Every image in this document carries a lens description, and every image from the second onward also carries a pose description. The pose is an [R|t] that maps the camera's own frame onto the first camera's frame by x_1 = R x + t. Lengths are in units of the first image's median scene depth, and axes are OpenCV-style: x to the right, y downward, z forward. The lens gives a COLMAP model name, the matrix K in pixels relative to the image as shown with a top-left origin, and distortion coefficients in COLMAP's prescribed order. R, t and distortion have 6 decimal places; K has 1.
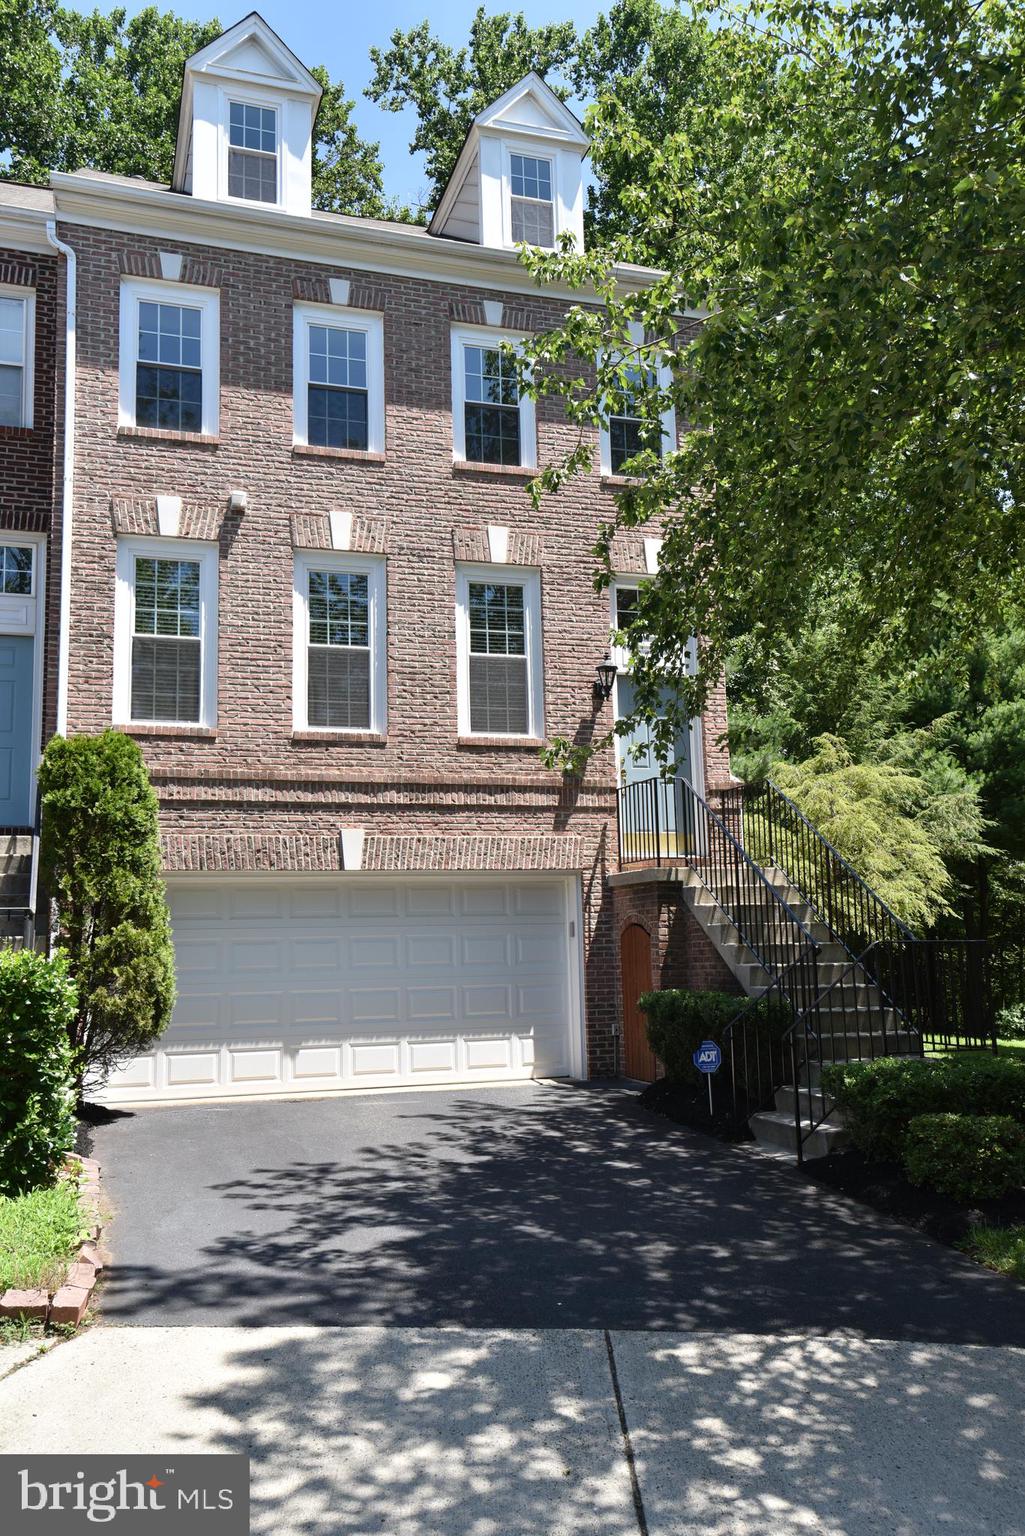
lens RADIAL K [[1336.1, 0, 518.7], [0, 1336.1, 766.7], [0, 0, 1]] dist [0.031905, 0.037712]
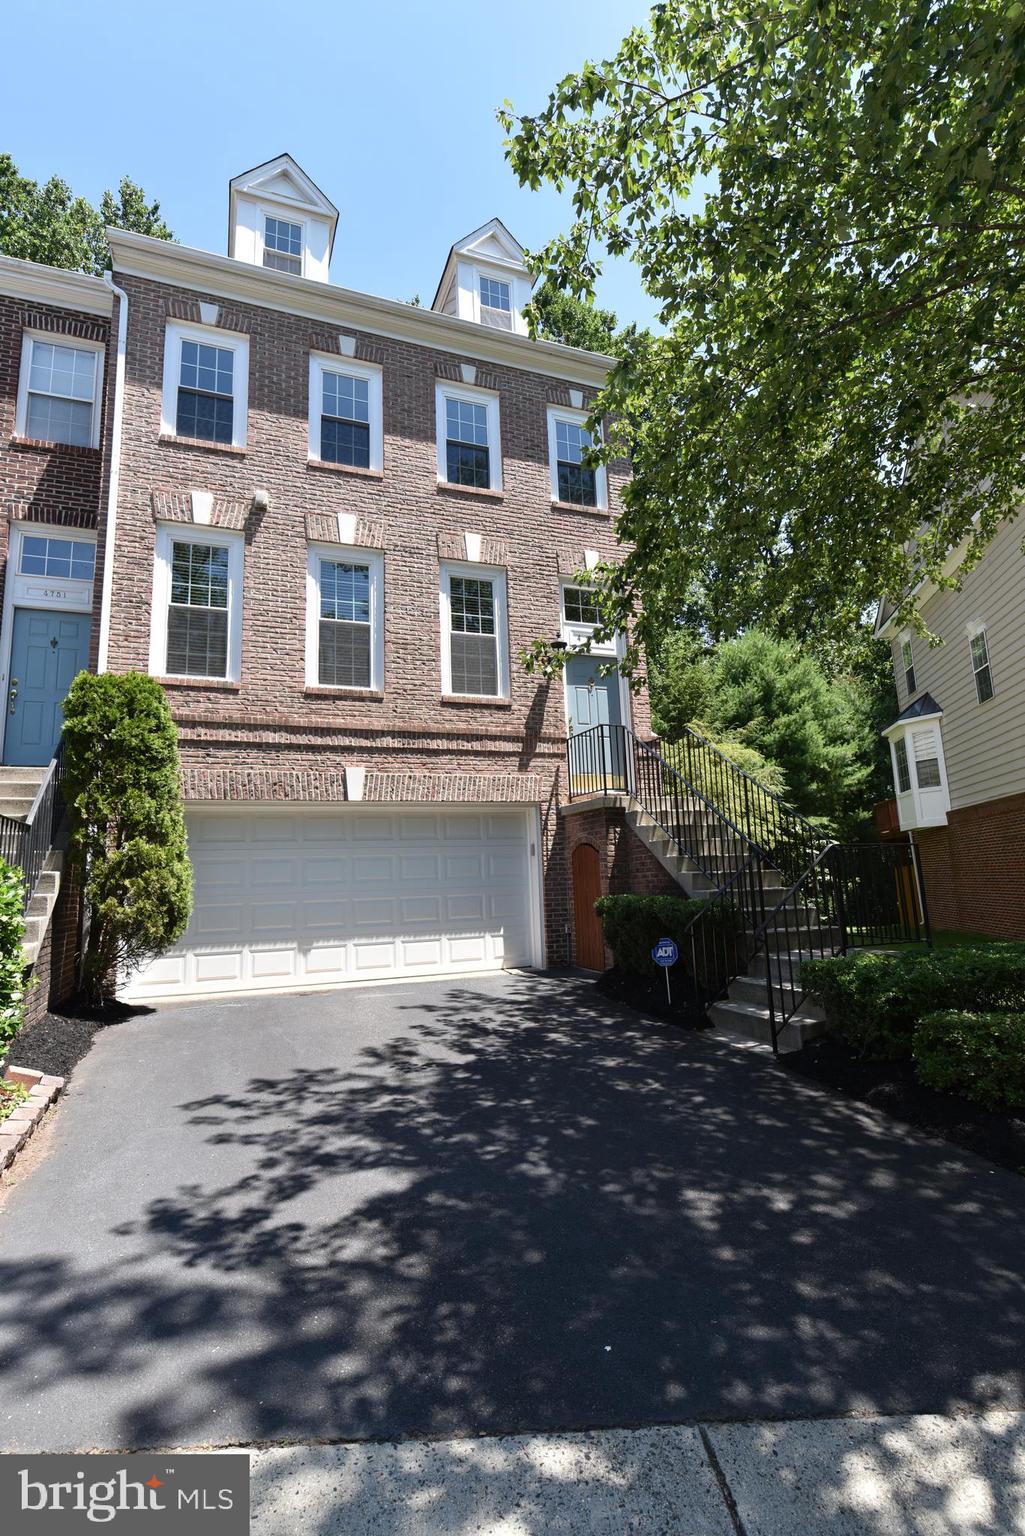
lens RADIAL K [[744.5, 0, 521.2], [0, 744.5, 772.2], [0, 0, 1]] dist [-0.012017, -0.001610]
pose [[0.997773, -0.002832, 0.066646, -0.018338], [0.003493, 0.999946, -0.009789, 0.057300], [-0.066614, 0.010000, 0.997729, 0.309142]]
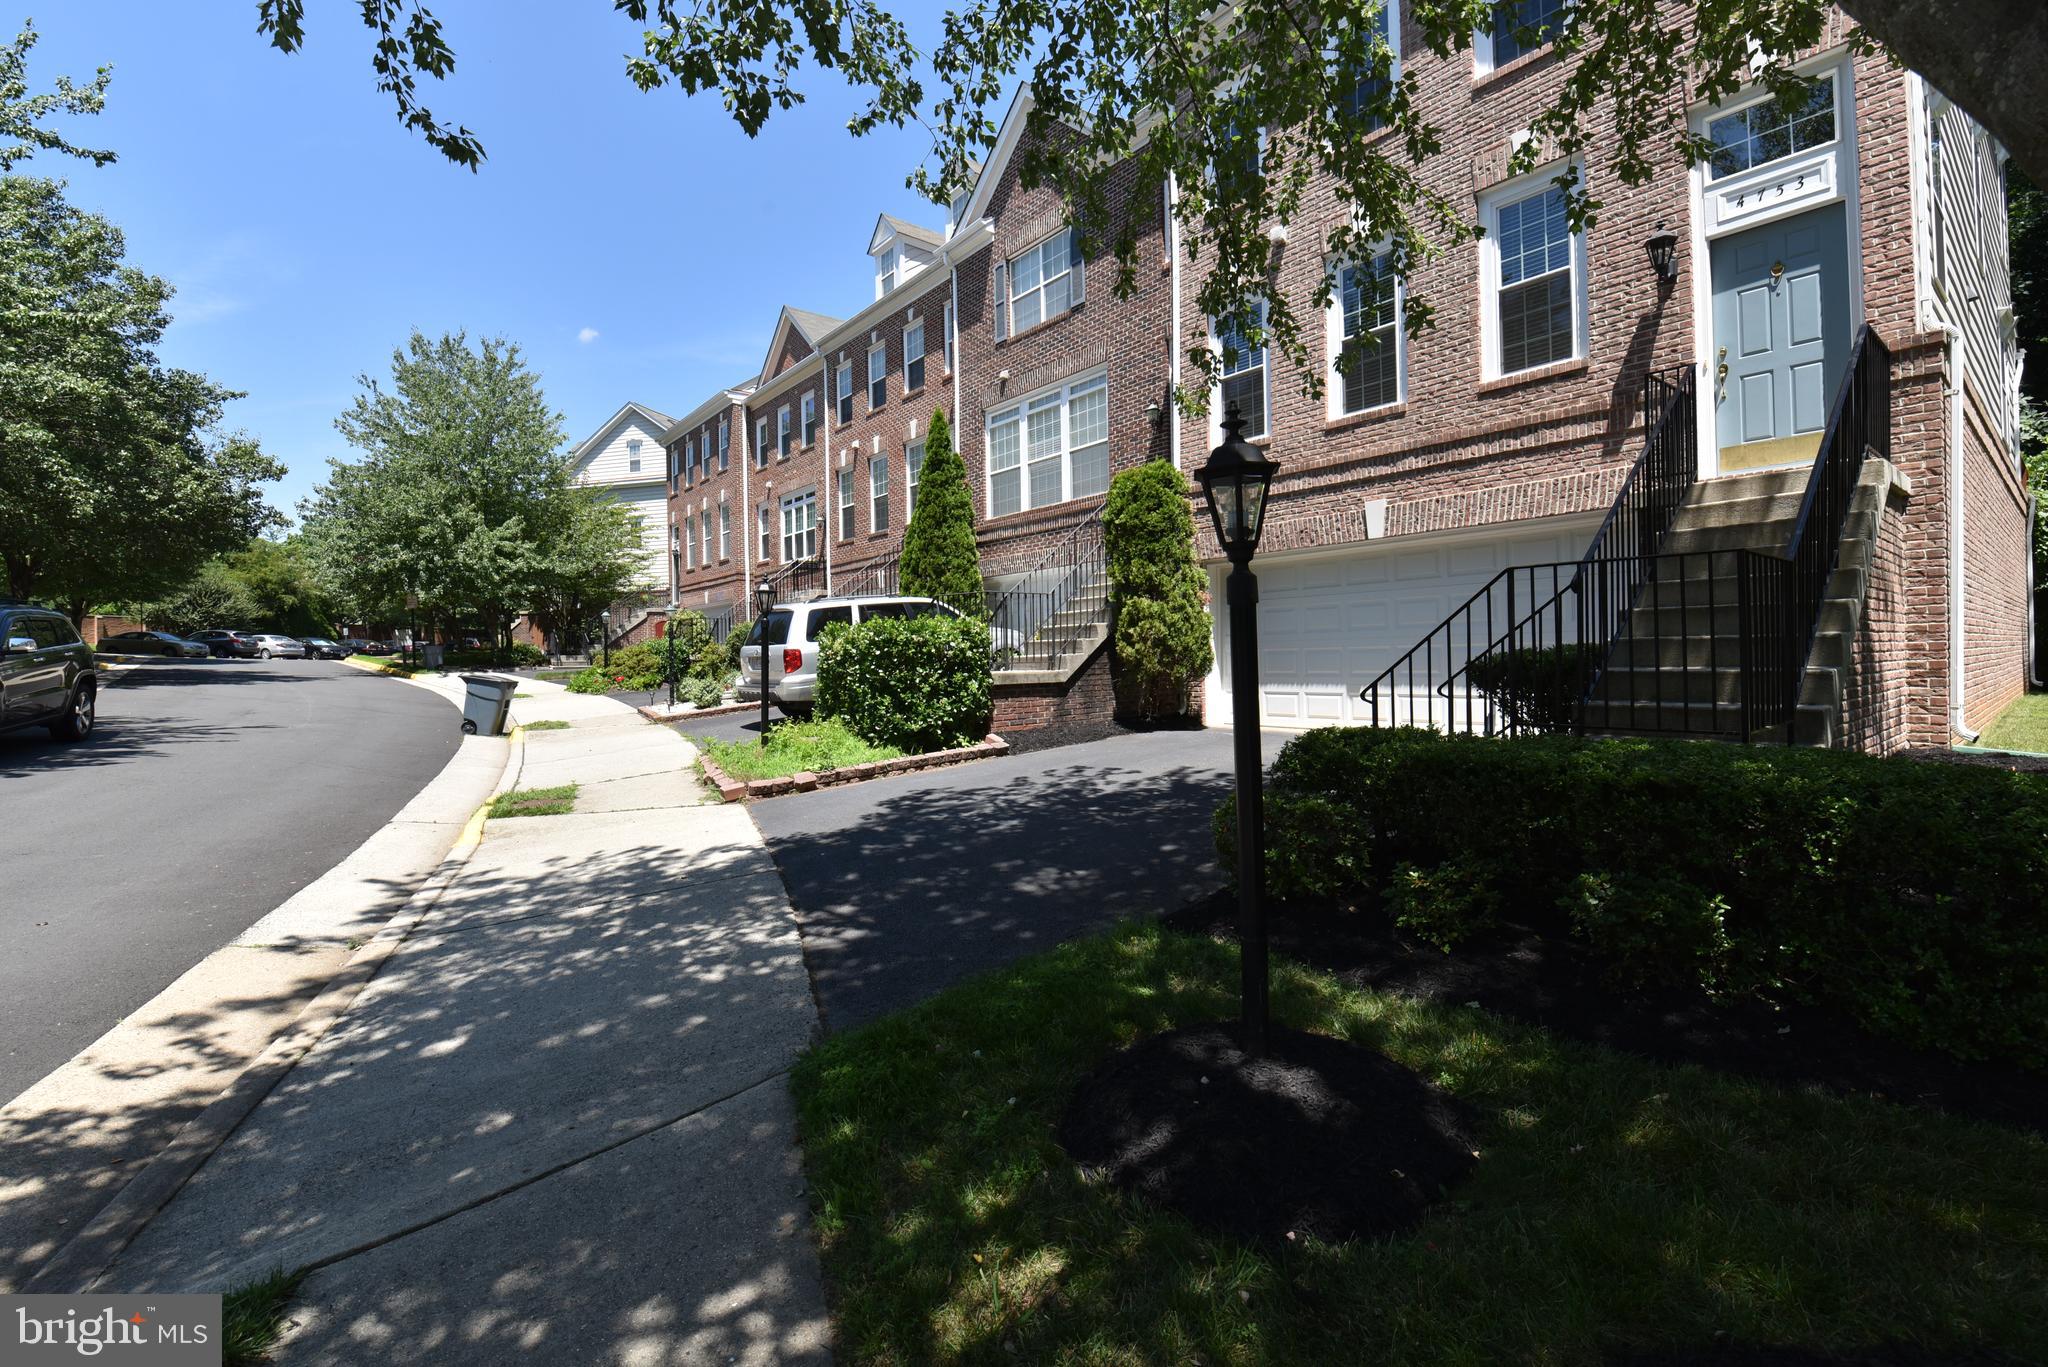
lens RADIAL K [[894.1, 0, 1015.4], [0, 894.1, 664.2], [0, 0, 1]] dist [-0.000085, -0.001069]
pose [[0.368400, 0.018292, -0.929487, 0.437116], [0.156242, 0.984367, 0.081298, 0.071483], [0.916444, -0.175175, 0.359783, 0.440397]]
